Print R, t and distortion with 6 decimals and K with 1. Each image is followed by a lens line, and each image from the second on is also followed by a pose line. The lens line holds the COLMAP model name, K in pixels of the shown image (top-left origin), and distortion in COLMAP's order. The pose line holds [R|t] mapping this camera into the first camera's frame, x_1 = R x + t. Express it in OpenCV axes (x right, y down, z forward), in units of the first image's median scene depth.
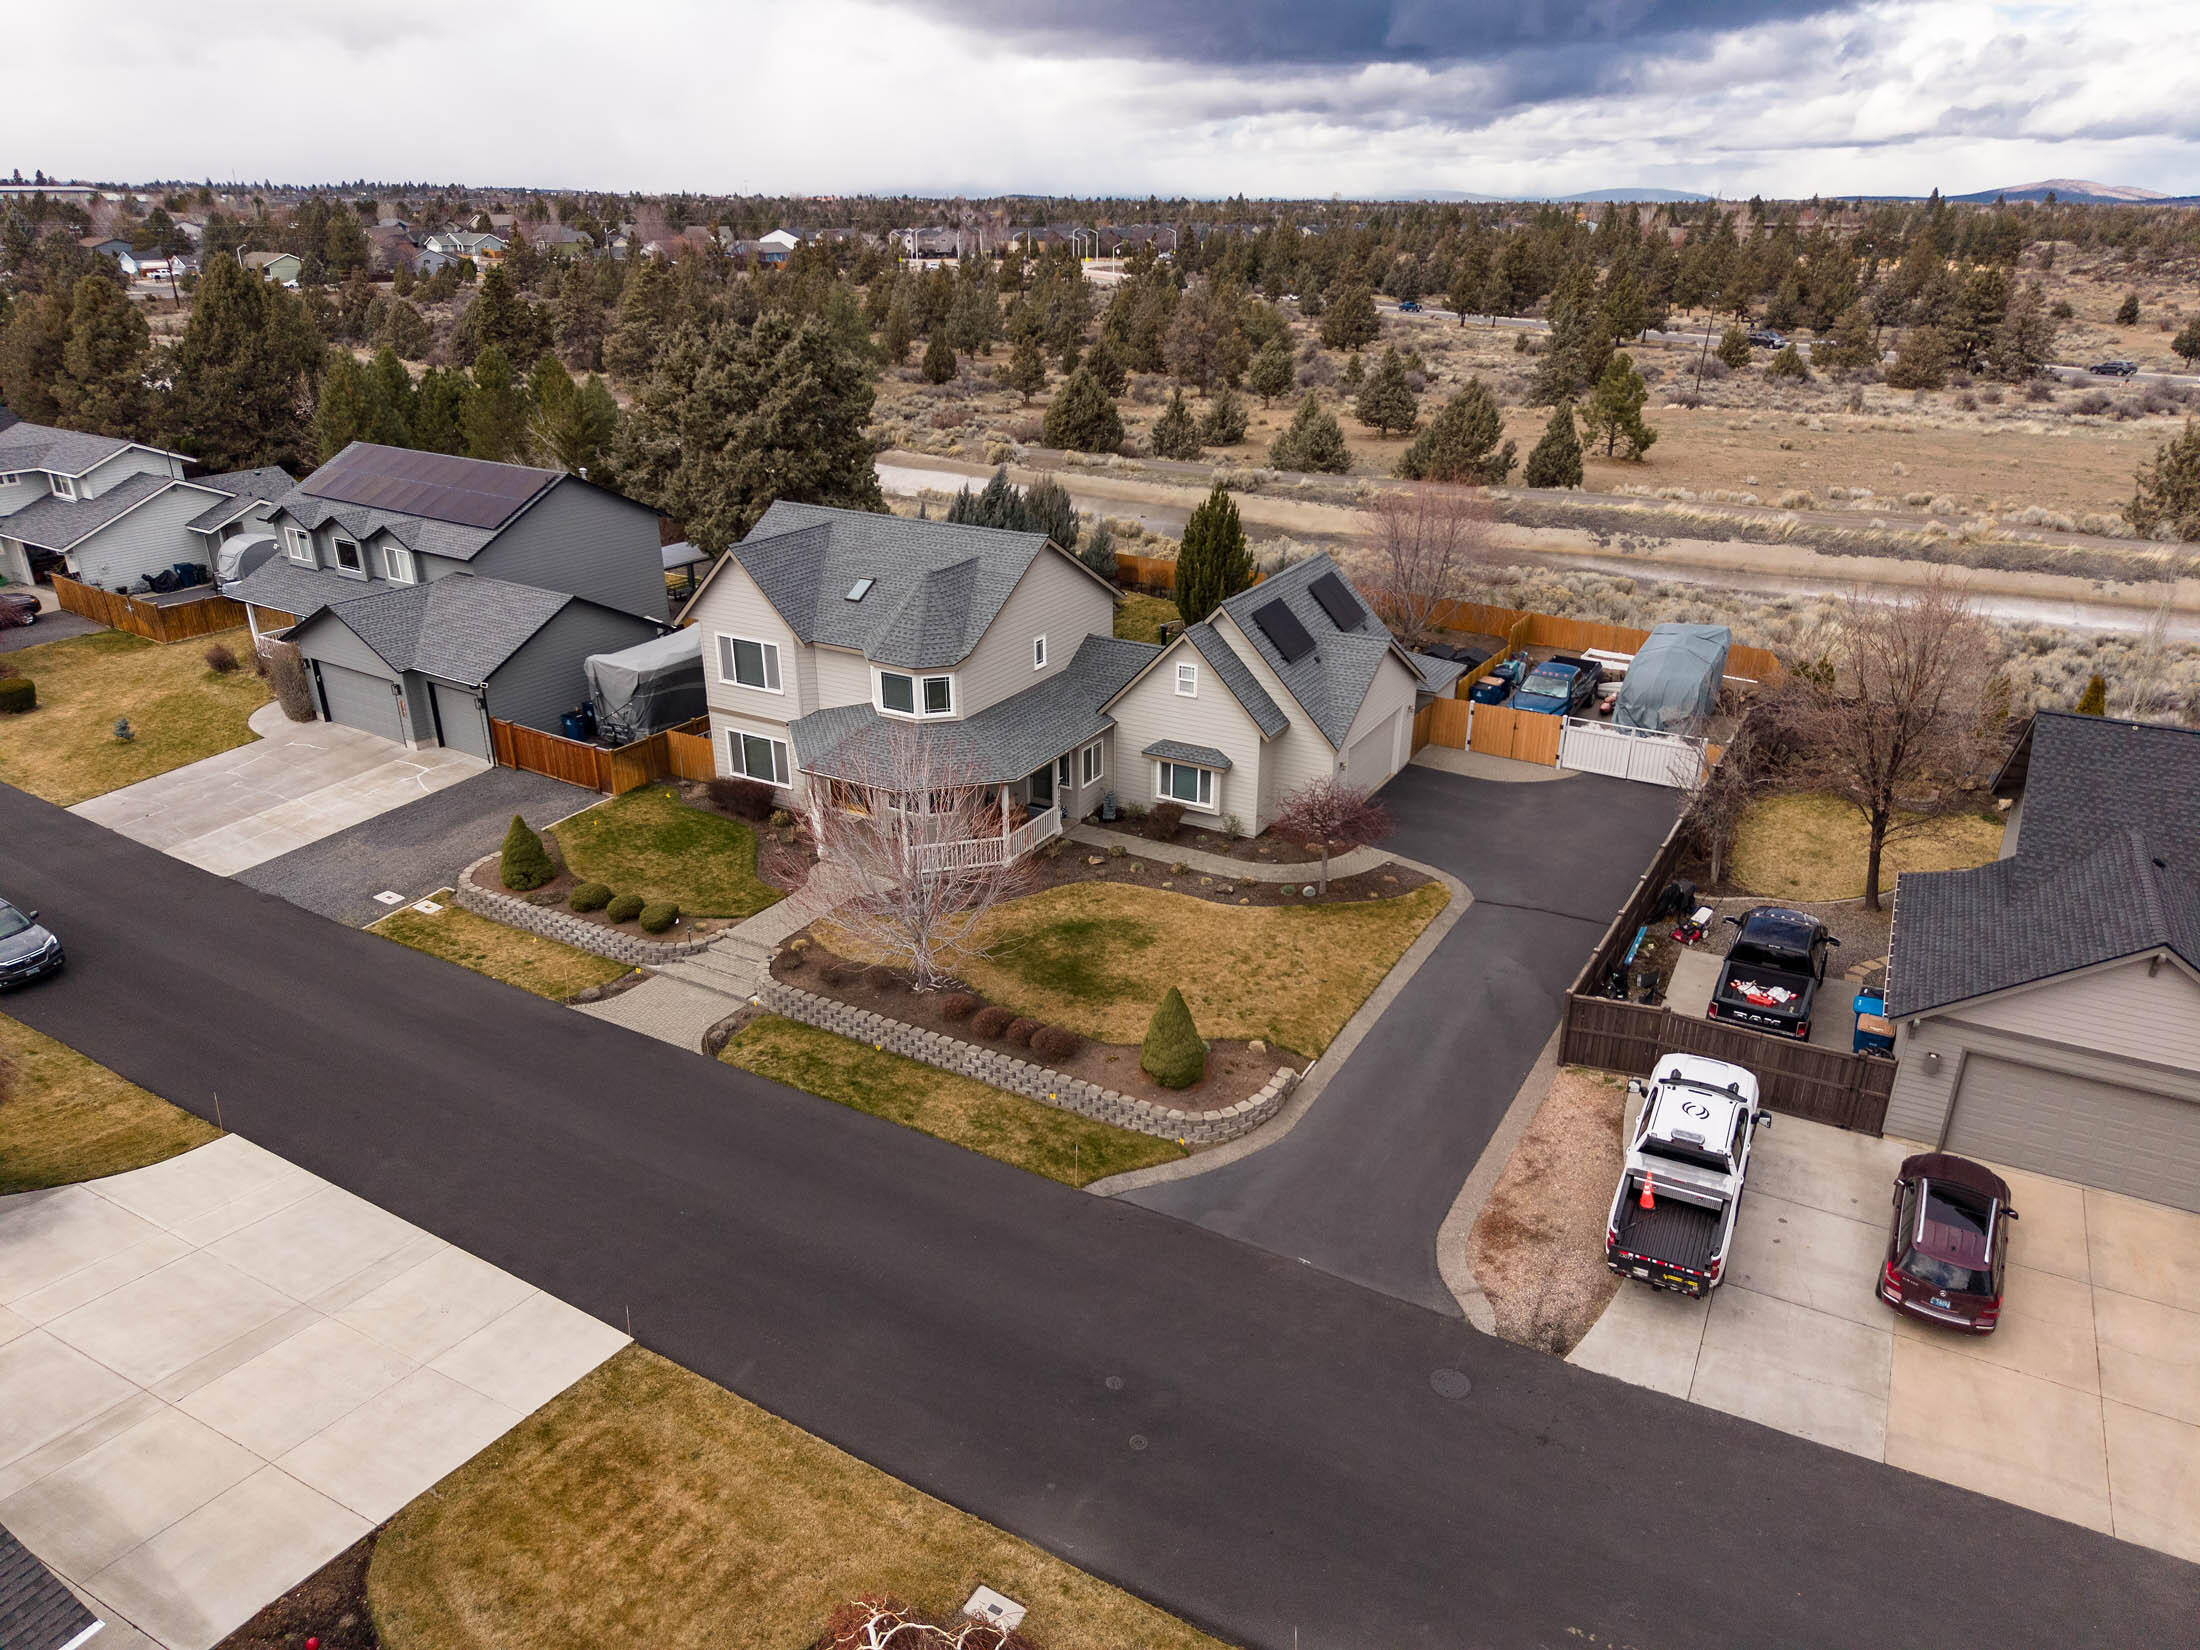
lens RADIAL K [[1471.7, 0, 1104.3], [0, 1471.7, 828.6], [0, 0, 1]] dist [0.020770, -0.019328]
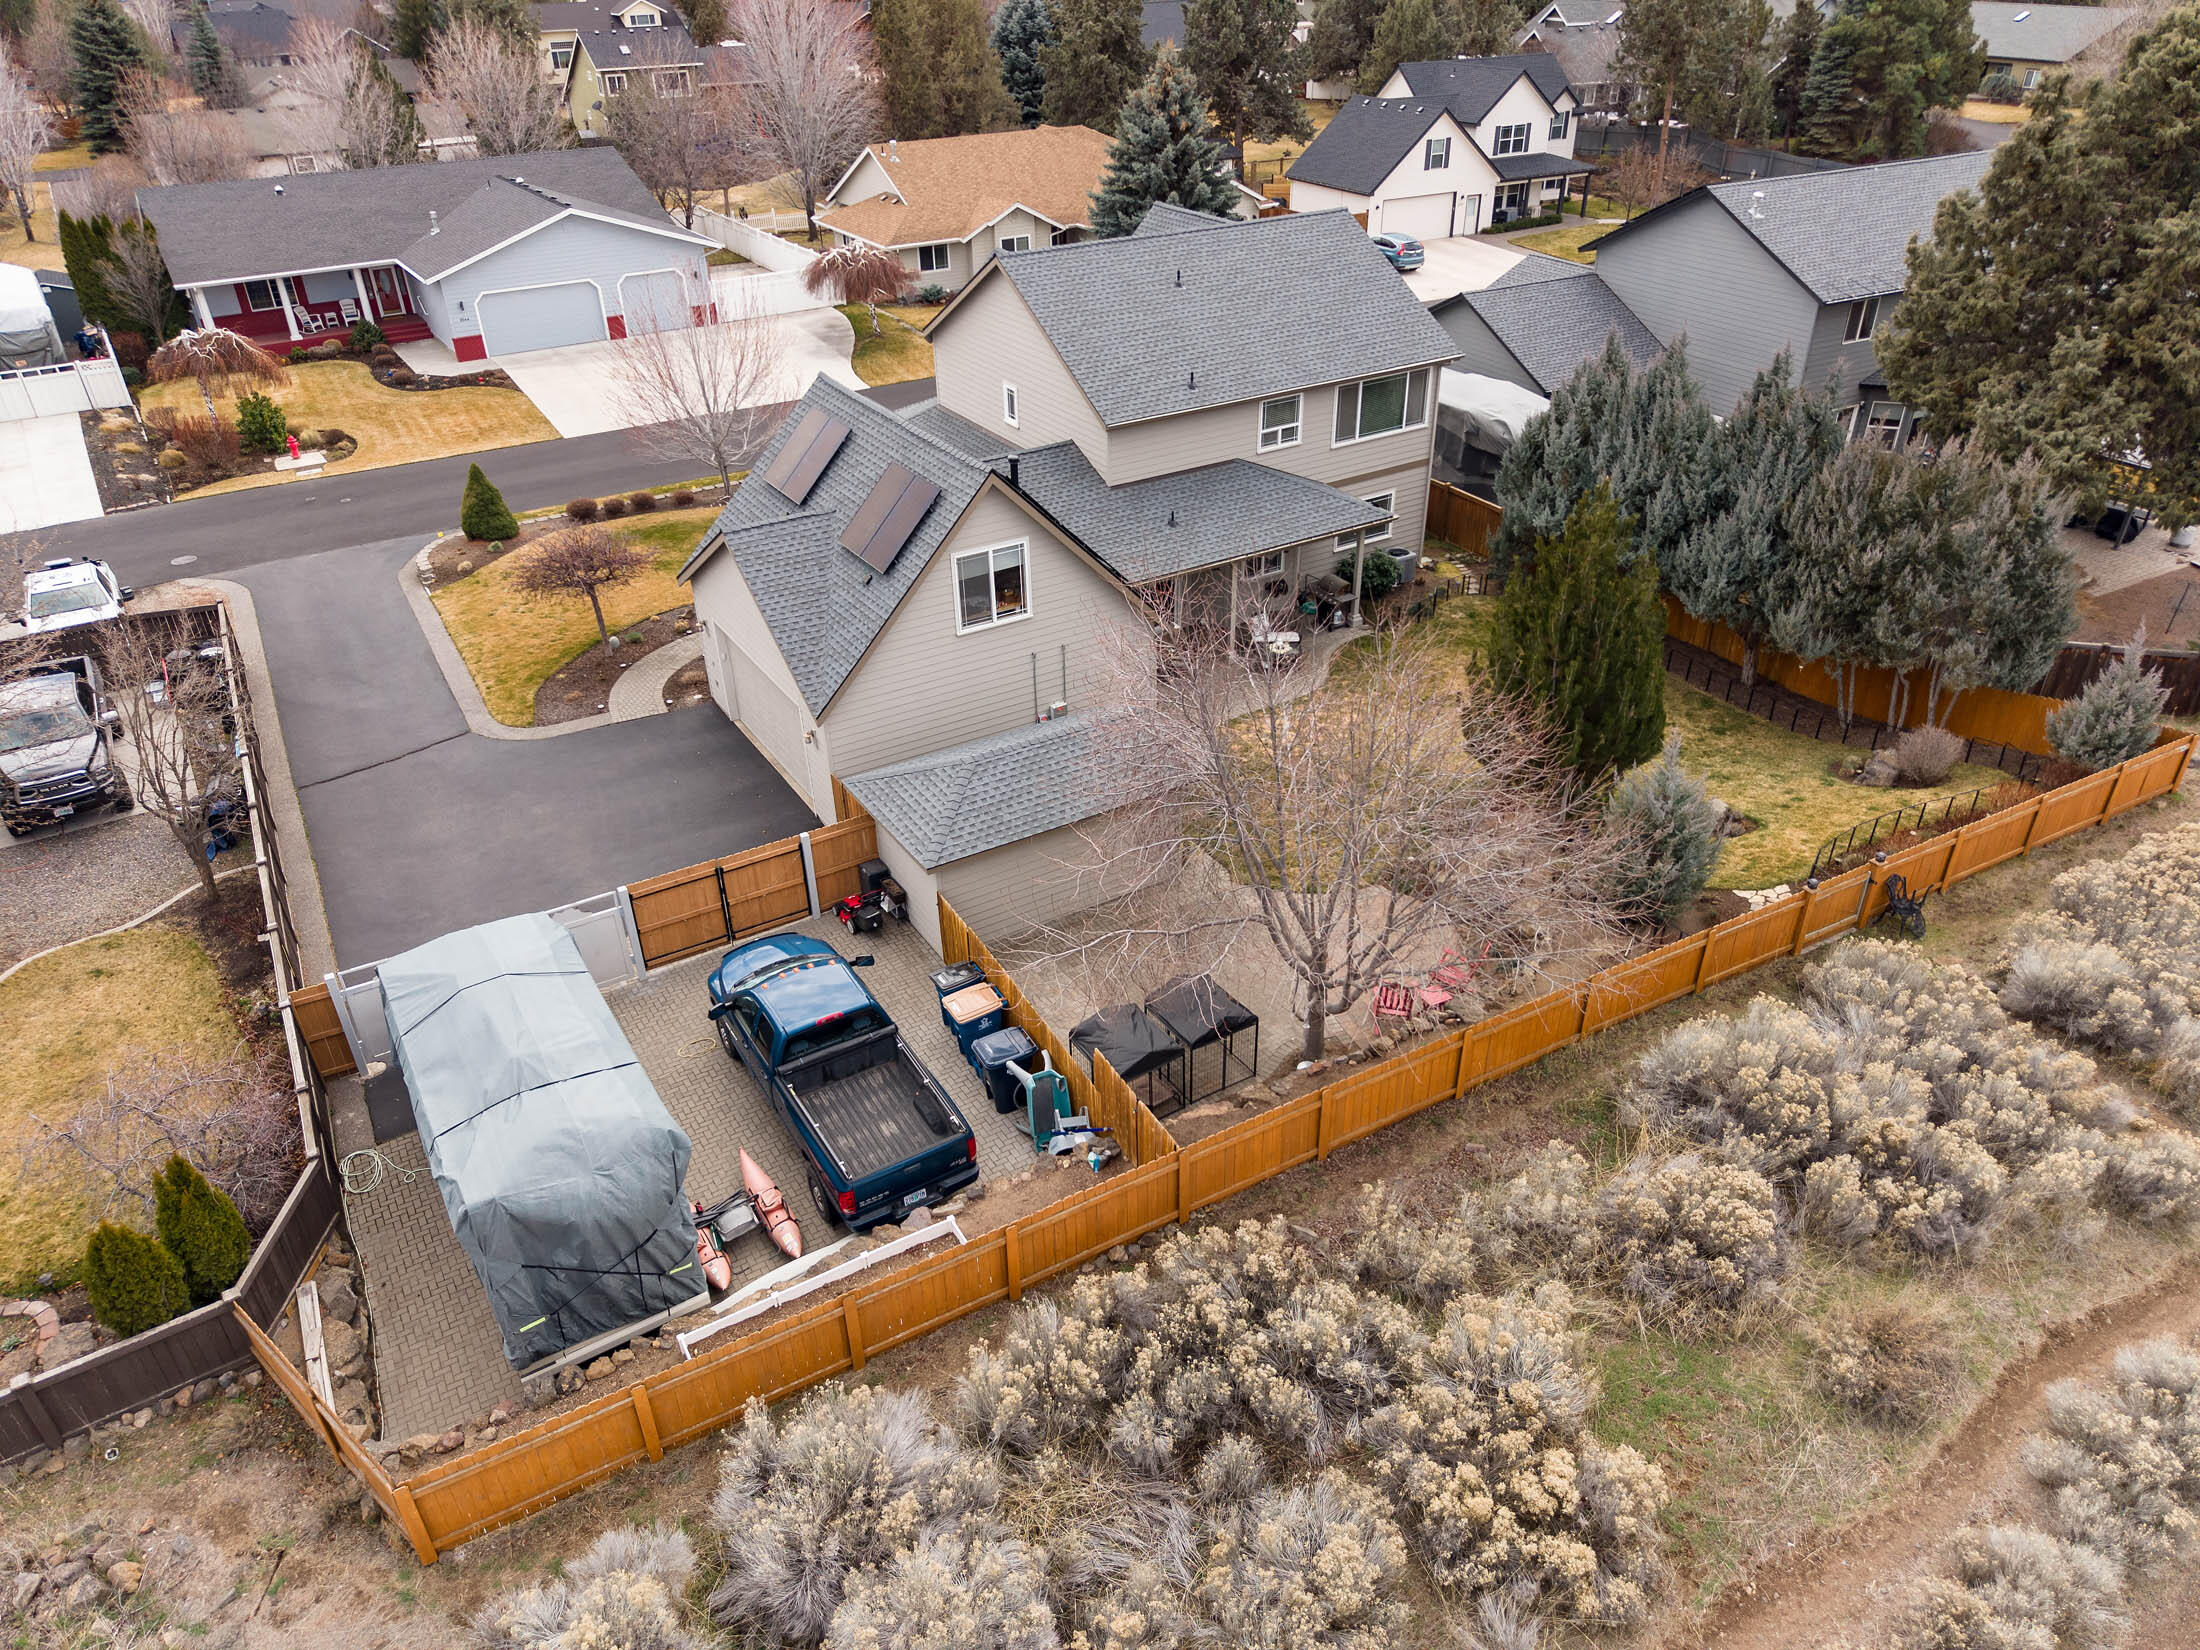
lens RADIAL K [[1471.7, 0, 1102.3], [0, 1471.7, 833.1], [0, 0, 1]] dist [0.020770, -0.019328]
pose [[-0.481324, 0.469230, -0.740372, 0.630511], [-0.328637, 0.686434, 0.648696, -0.491723], [0.812603, 0.555547, -0.176191, 1.286611]]
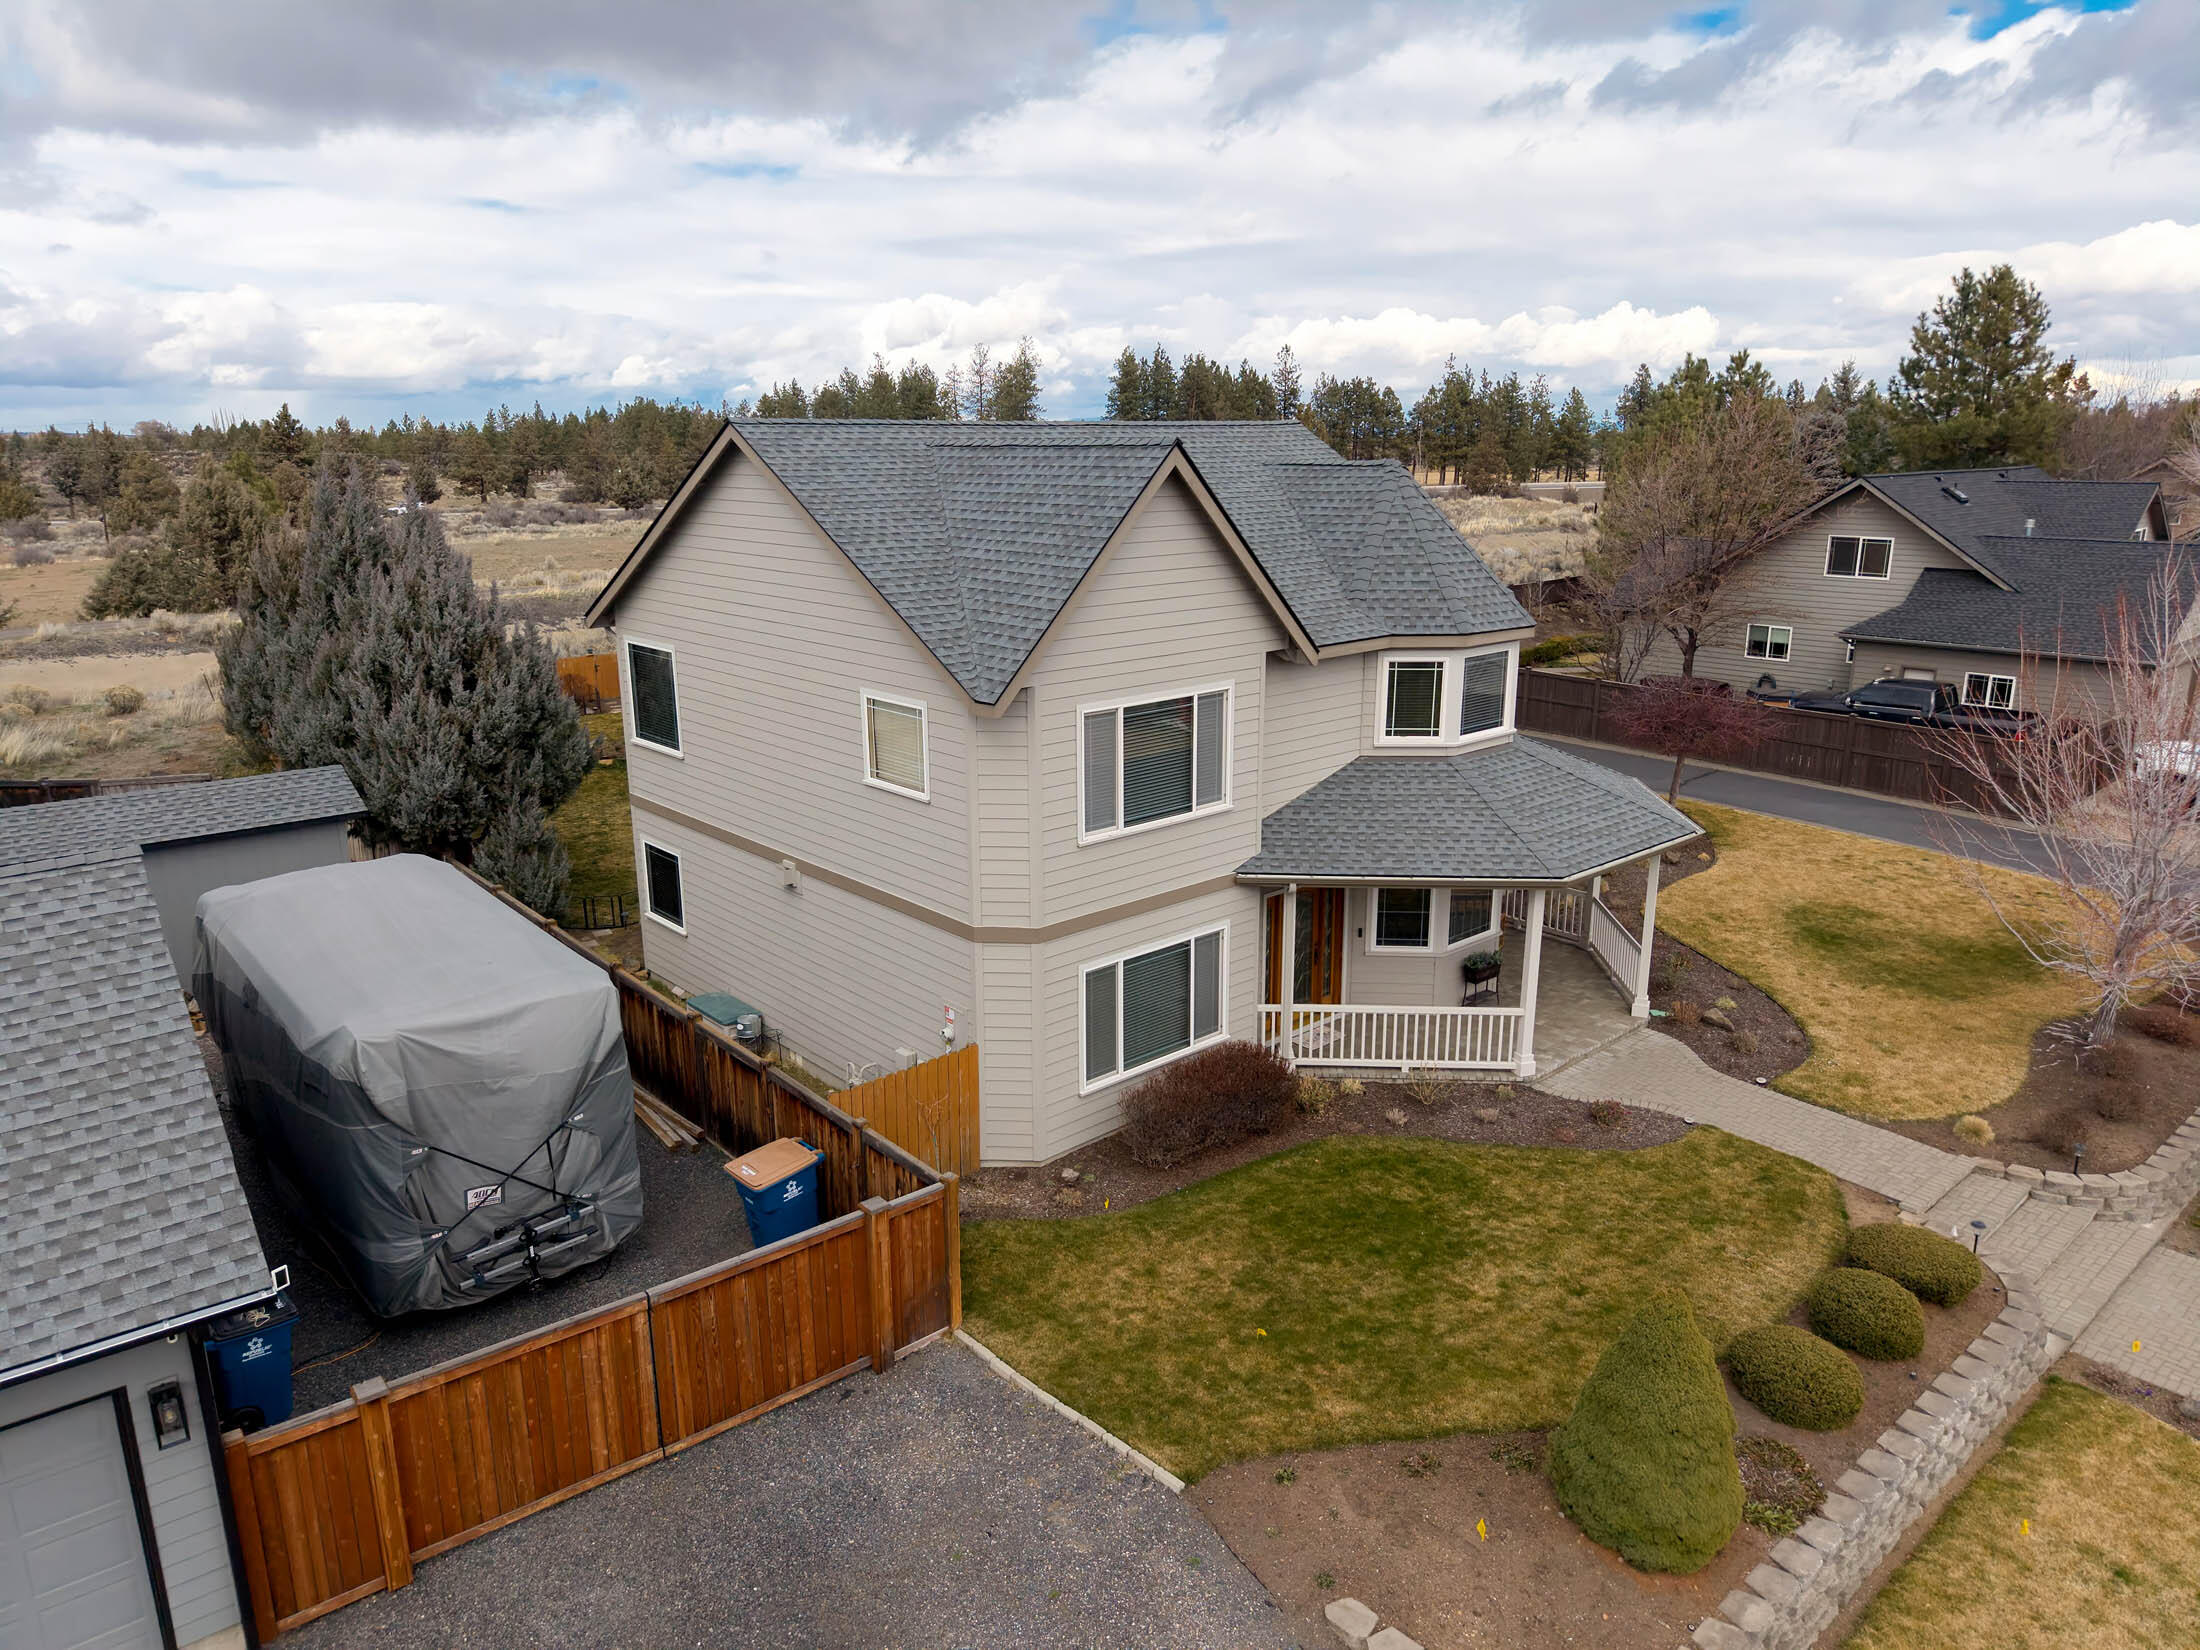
lens RADIAL K [[1471.7, 0, 1102.8], [0, 1471.7, 835.6], [0, 0, 1]] dist [0.020770, -0.019328]
pose [[0.315387, -0.250489, 0.915307, -0.586311], [0.376529, 0.918390, 0.121592, -0.142791], [-0.871067, 0.306291, 0.383965, 0.849645]]
